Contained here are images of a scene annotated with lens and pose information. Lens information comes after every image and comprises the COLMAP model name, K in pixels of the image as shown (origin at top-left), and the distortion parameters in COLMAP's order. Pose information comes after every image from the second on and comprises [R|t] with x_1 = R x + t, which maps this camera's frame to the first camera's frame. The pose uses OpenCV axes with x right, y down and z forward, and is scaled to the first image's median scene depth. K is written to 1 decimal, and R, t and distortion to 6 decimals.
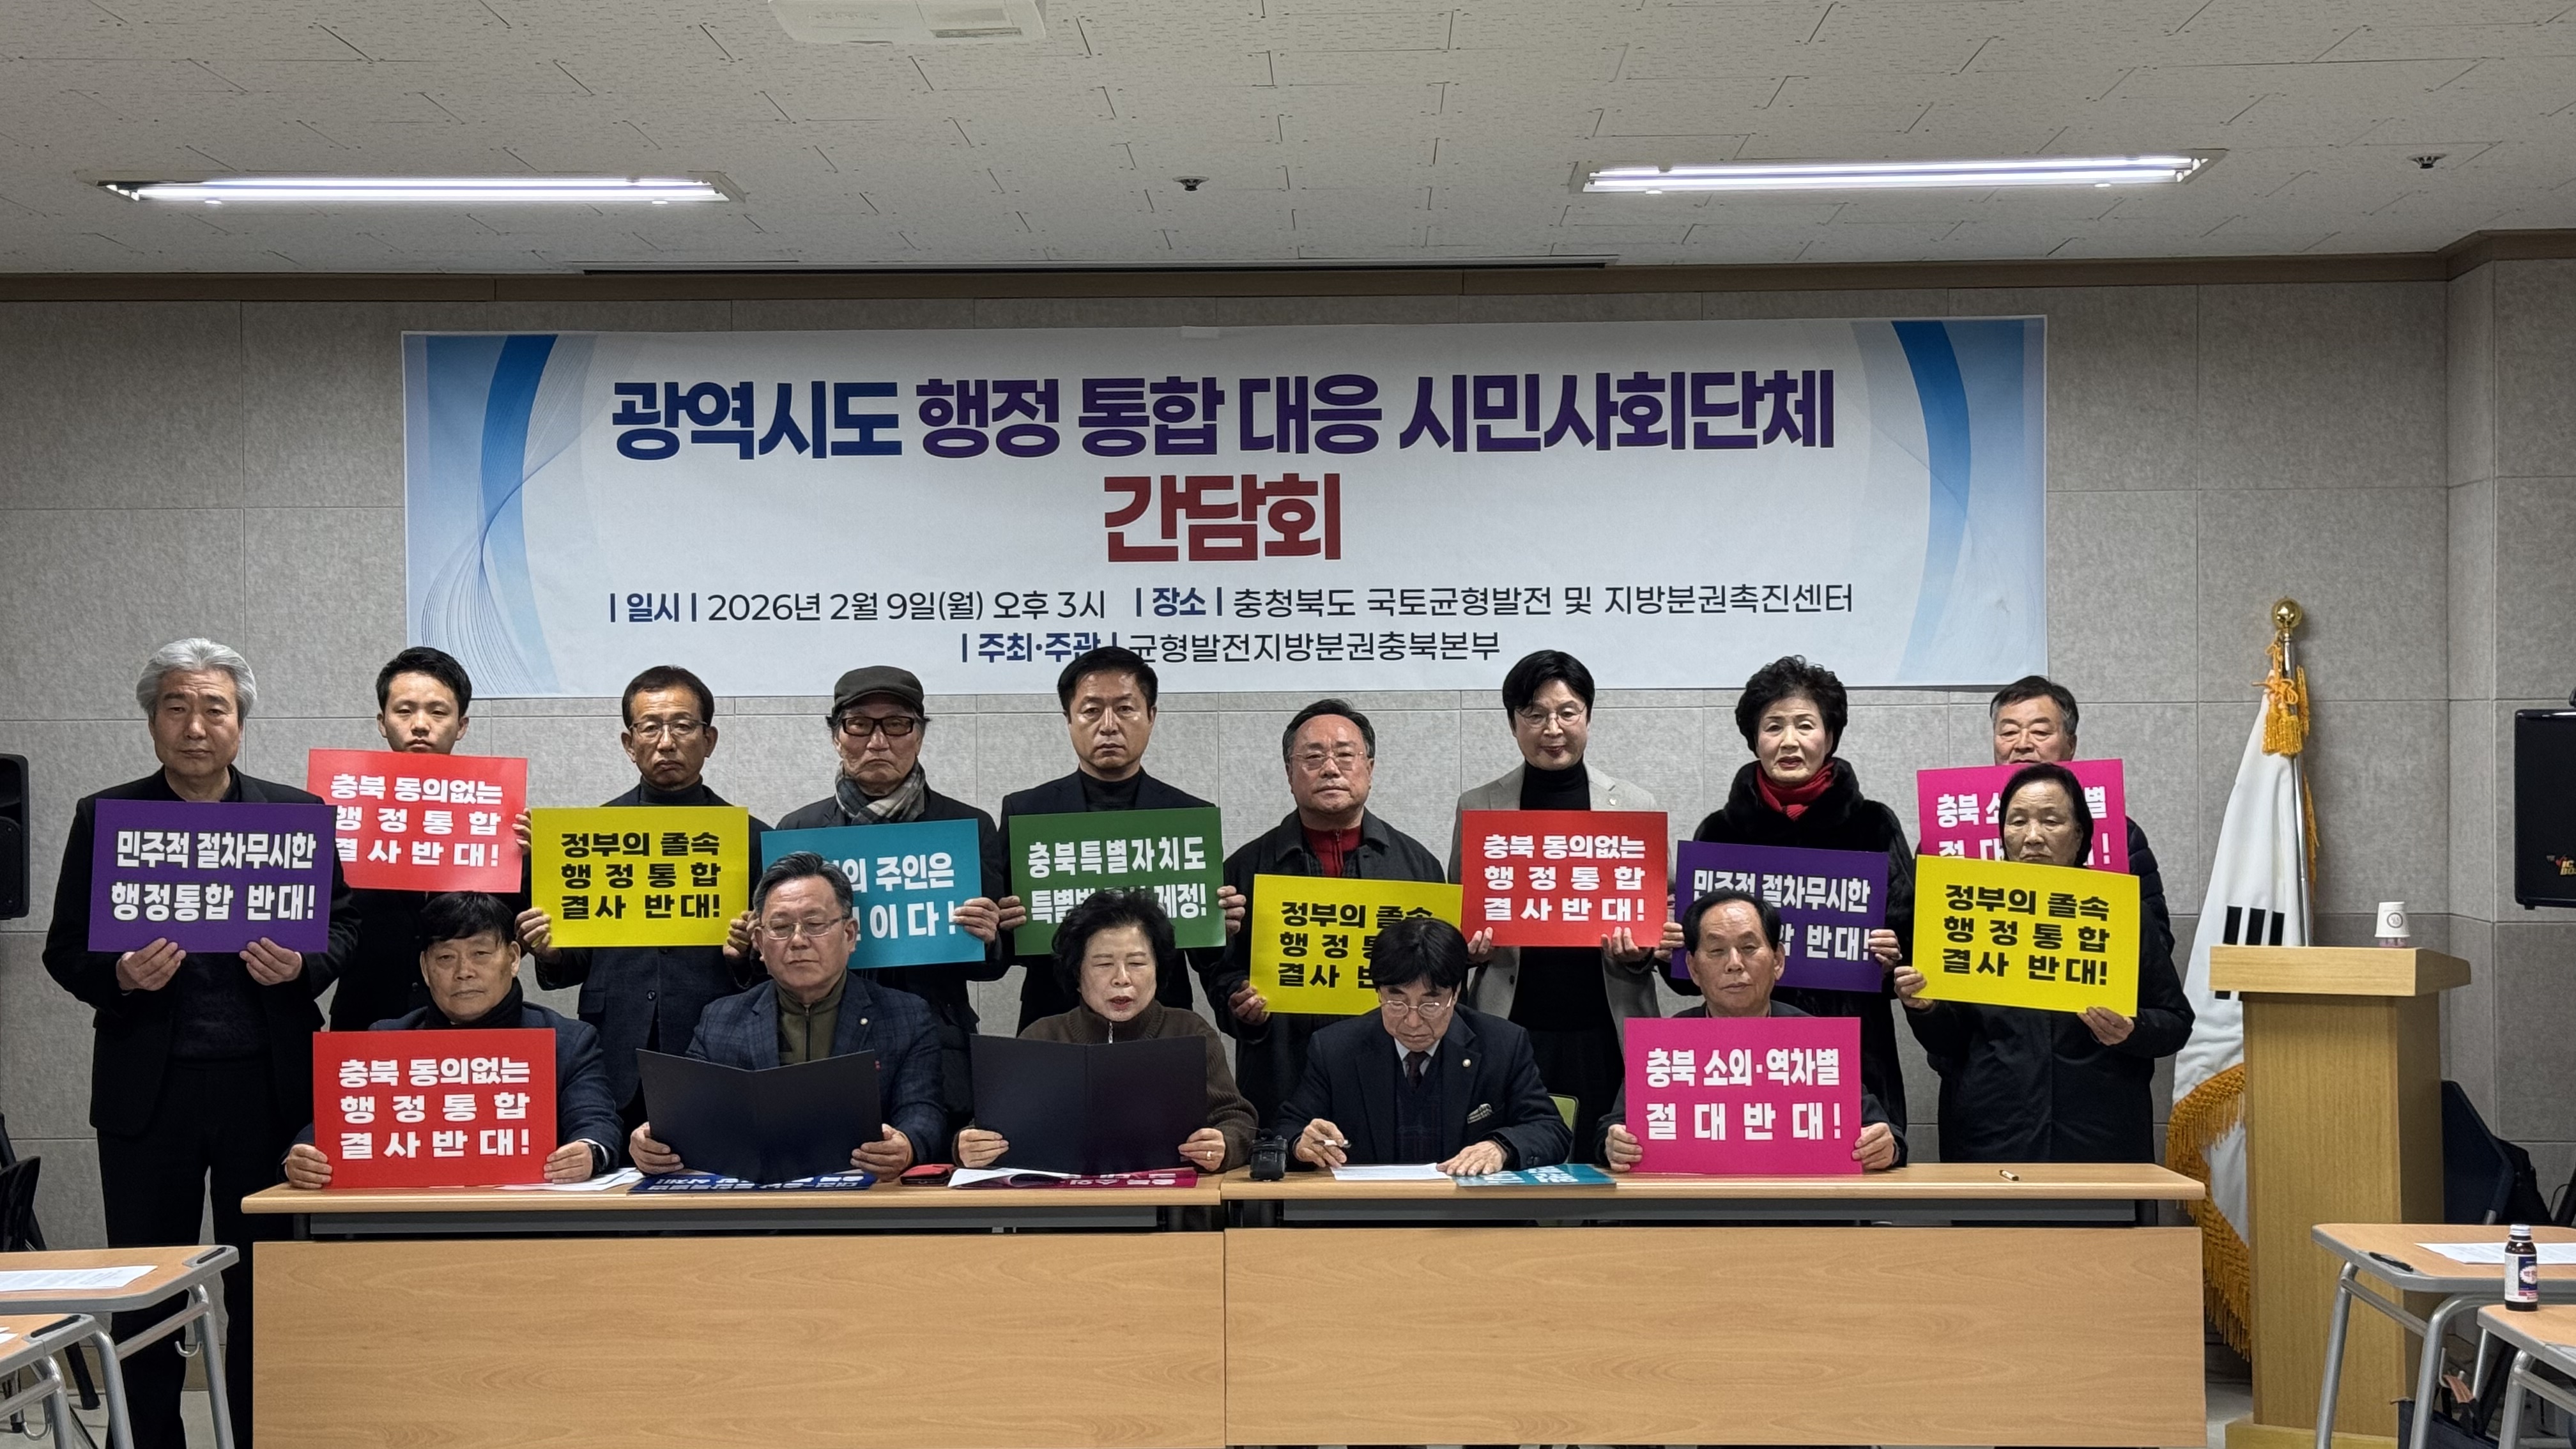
lens RADIAL K [[3569.9, 0, 1287.6], [0, 3569.9, 755.0], [0, 0, 1]] dist [0.110505, -0.044336]
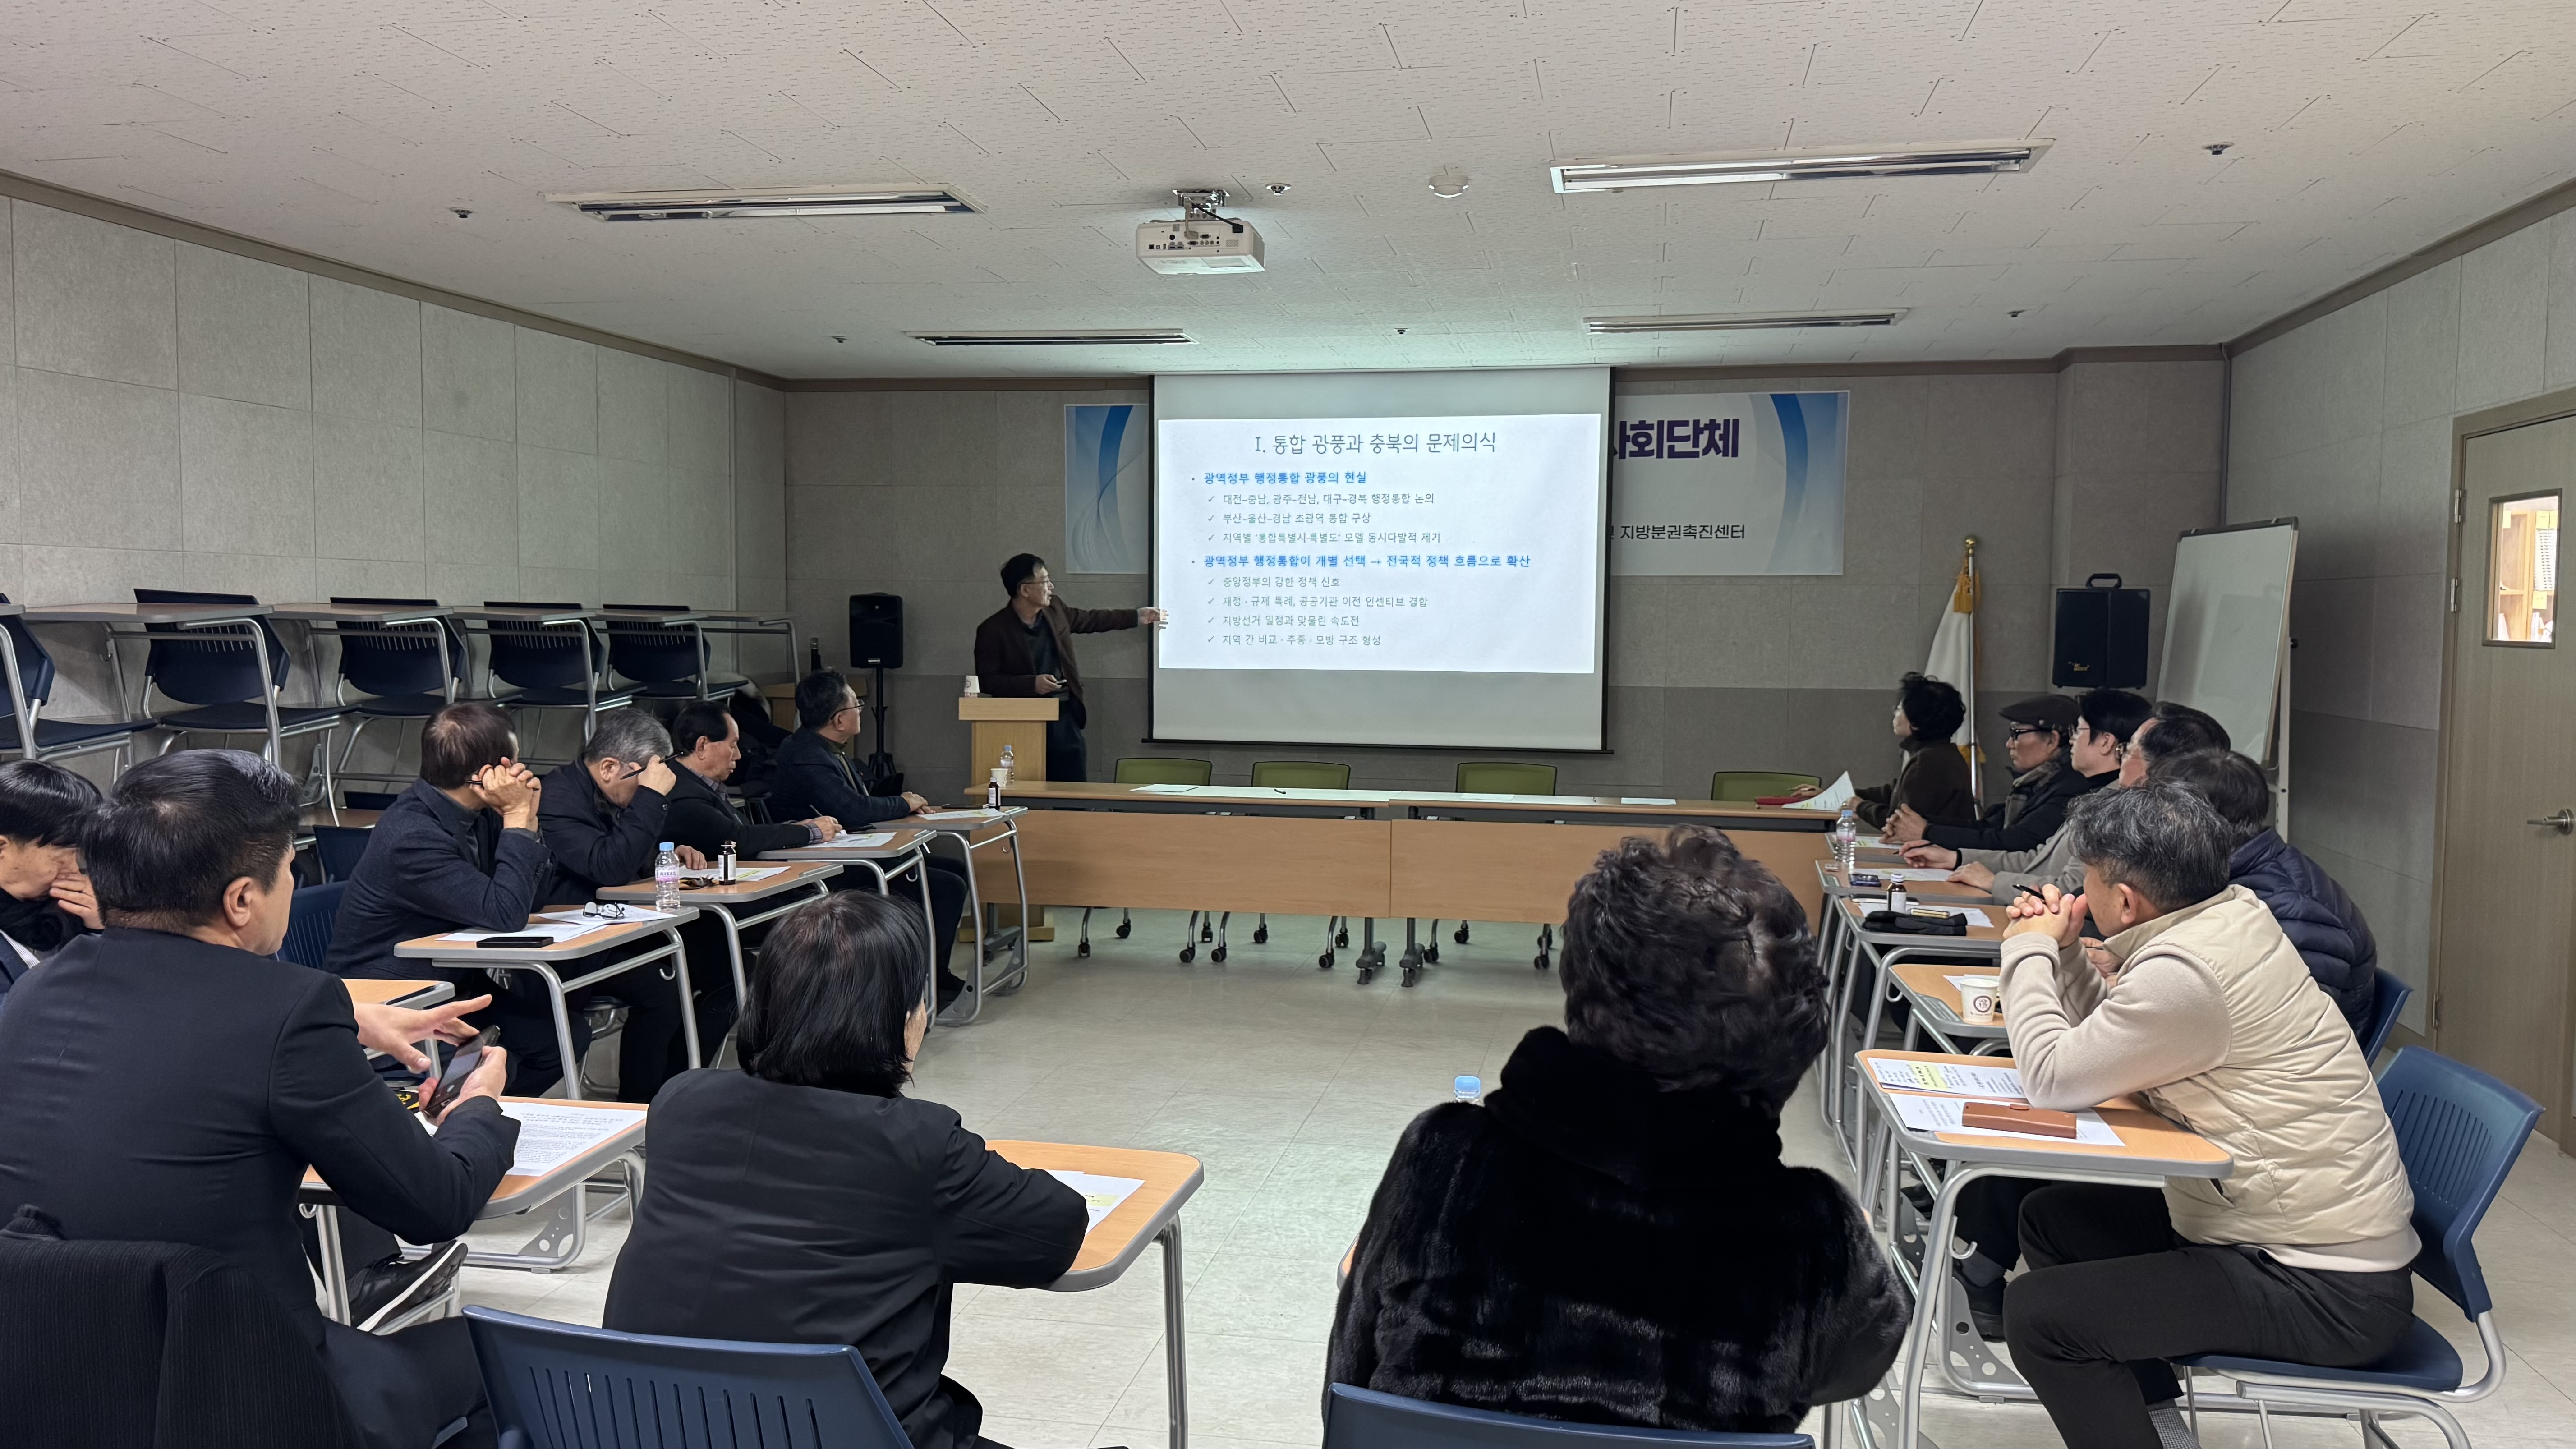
lens RADIAL K [[1797.4, 0, 1294.6], [0, 1797.4, 727.8], [0, 0, 1]] dist [0.108971, -0.152943]
pose [[0.985730, 0.027142, -0.166132, 0.079300], [-0.016859, 0.997871, 0.062995, 0.006902], [0.167488, -0.059296, 0.984089, -0.064040]]
